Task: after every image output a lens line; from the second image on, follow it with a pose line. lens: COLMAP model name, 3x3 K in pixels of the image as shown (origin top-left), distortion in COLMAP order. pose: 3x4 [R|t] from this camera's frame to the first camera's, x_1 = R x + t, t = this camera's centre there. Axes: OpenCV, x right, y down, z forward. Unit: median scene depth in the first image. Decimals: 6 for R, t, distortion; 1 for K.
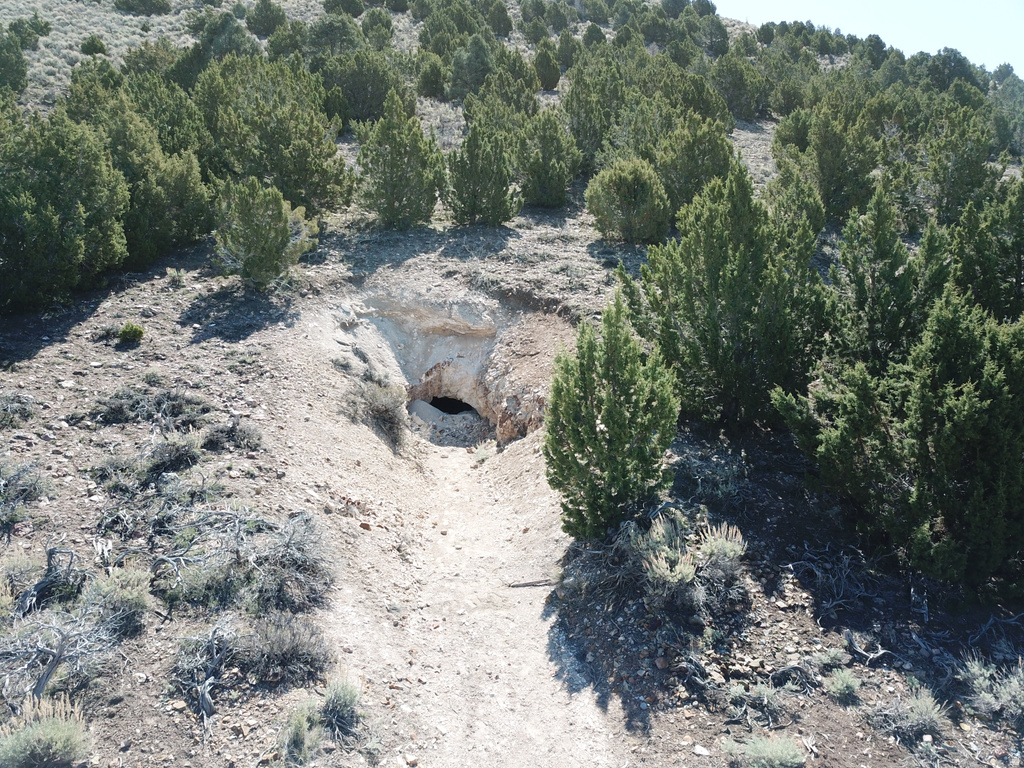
lens RADIAL K [[784.2, 0, 509.9], [0, 784.2, 383.5], [0, 0, 1]] dist [0.006332, -0.000830]
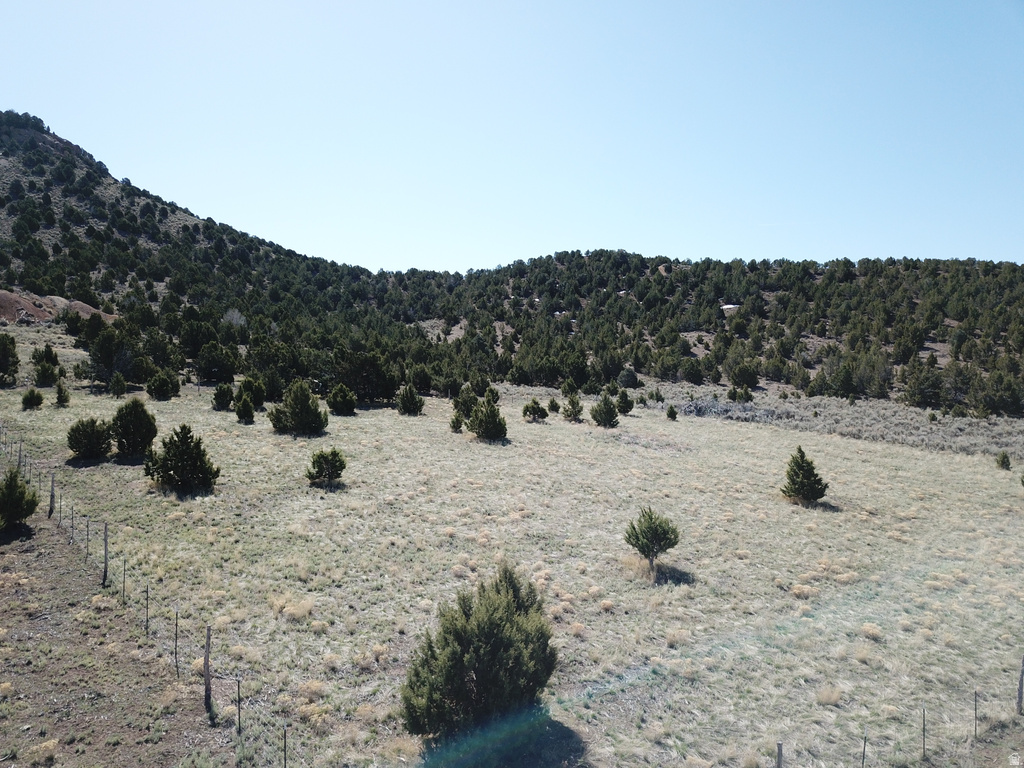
lens RADIAL K [[782.0, 0, 512.0], [0, 782.0, 384.0], [0, 0, 1]] dist [0.007785, -0.010064]
pose [[0.893831, 0.000191, 0.448403, 0.307233], [0.065733, 0.989141, -0.131451, 0.795189], [-0.443559, 0.146970, 0.884113, -2.949490]]
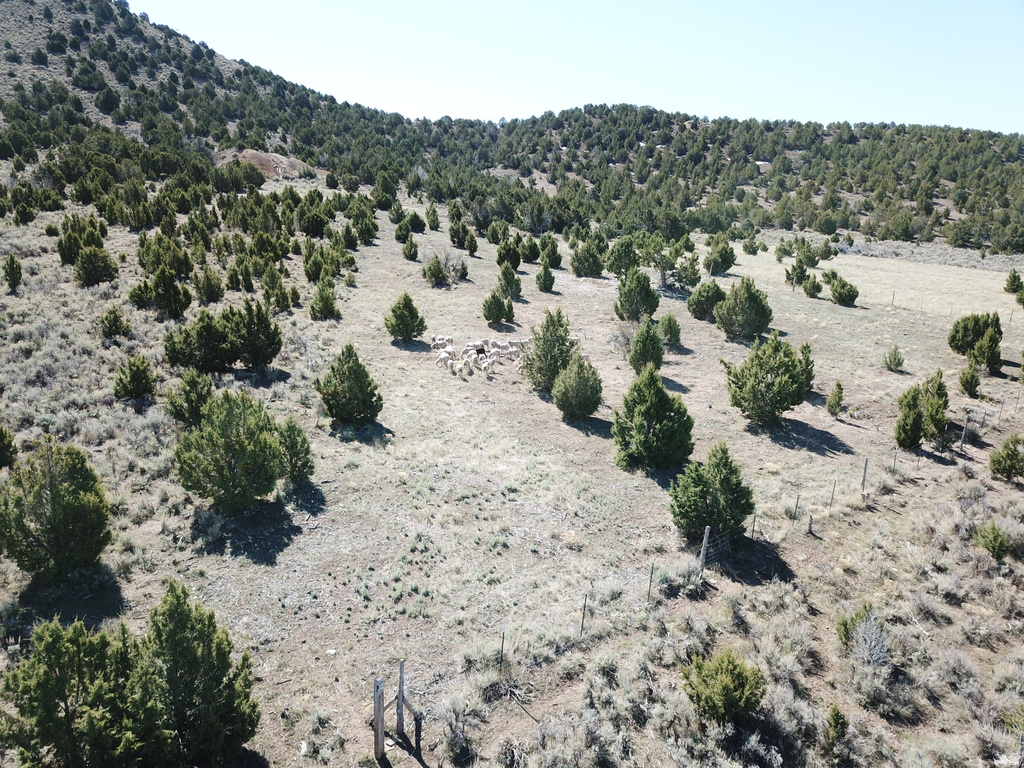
lens RADIAL K [[782.0, 0, 512.0], [0, 782.0, 384.0], [0, 0, 1]] dist [0.007785, -0.010064]
pose [[0.828701, -0.105379, 0.549681, -0.837166], [0.074746, 0.994155, 0.077902, 0.809790], [-0.554678, -0.023471, 0.831734, -3.134545]]
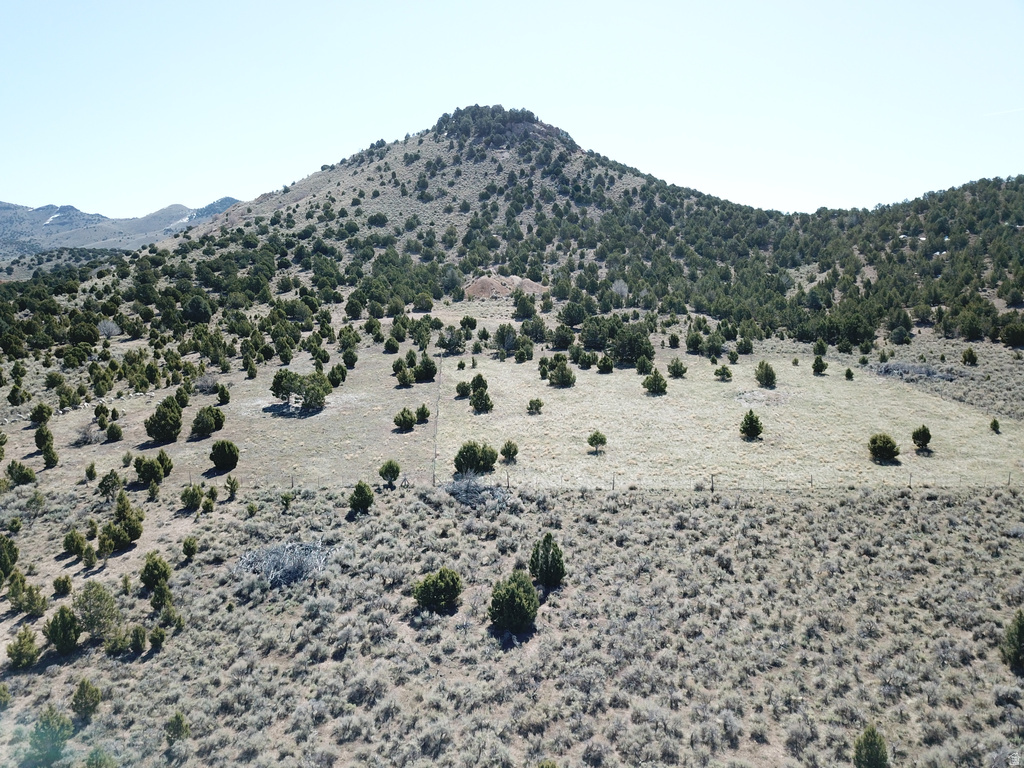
lens RADIAL K [[782.0, 0, 512.0], [0, 782.0, 384.0], [0, 0, 1]] dist [0.007785, -0.010064]
pose [[0.989693, -0.003407, -0.143167, 0.661892], [-0.001945, 0.999305, -0.037225, 0.774246], [0.143194, 0.037120, 0.988998, -3.945194]]
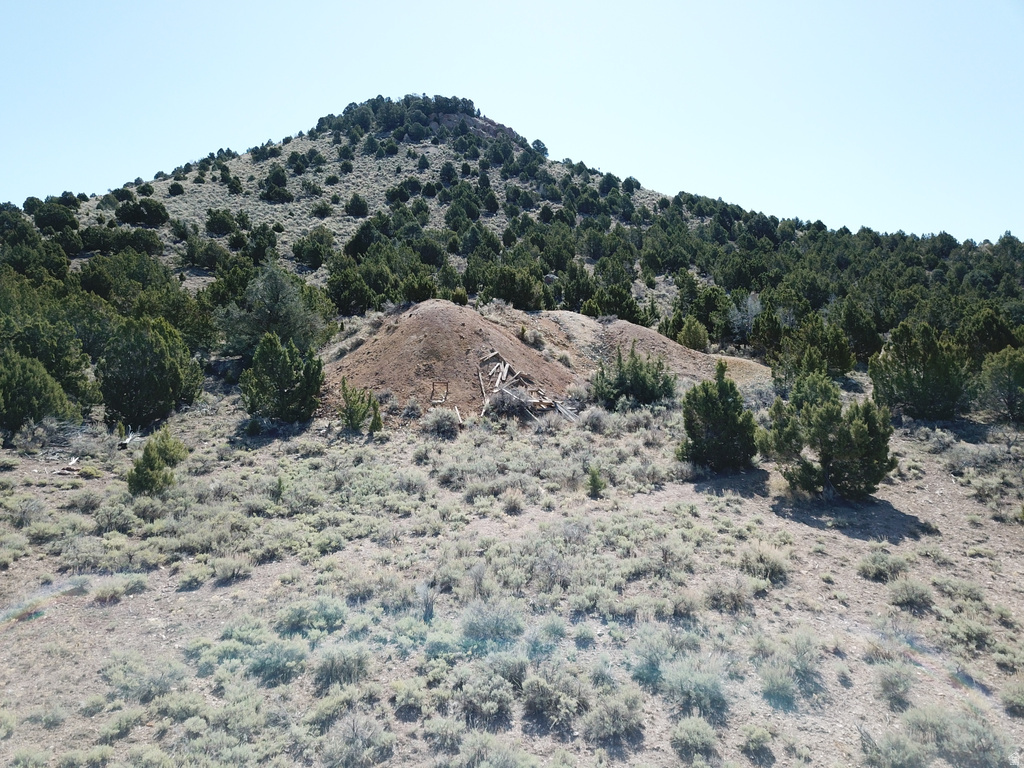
lens RADIAL K [[784.2, 0, 509.9], [0, 784.2, 383.5], [0, 0, 1]] dist [0.006332, -0.000830]
pose [[0.999772, -0.014654, -0.015504, 0.079799], [0.011978, 0.986972, -0.160443, 0.319192], [0.017653, 0.160220, 0.986923, -1.009254]]
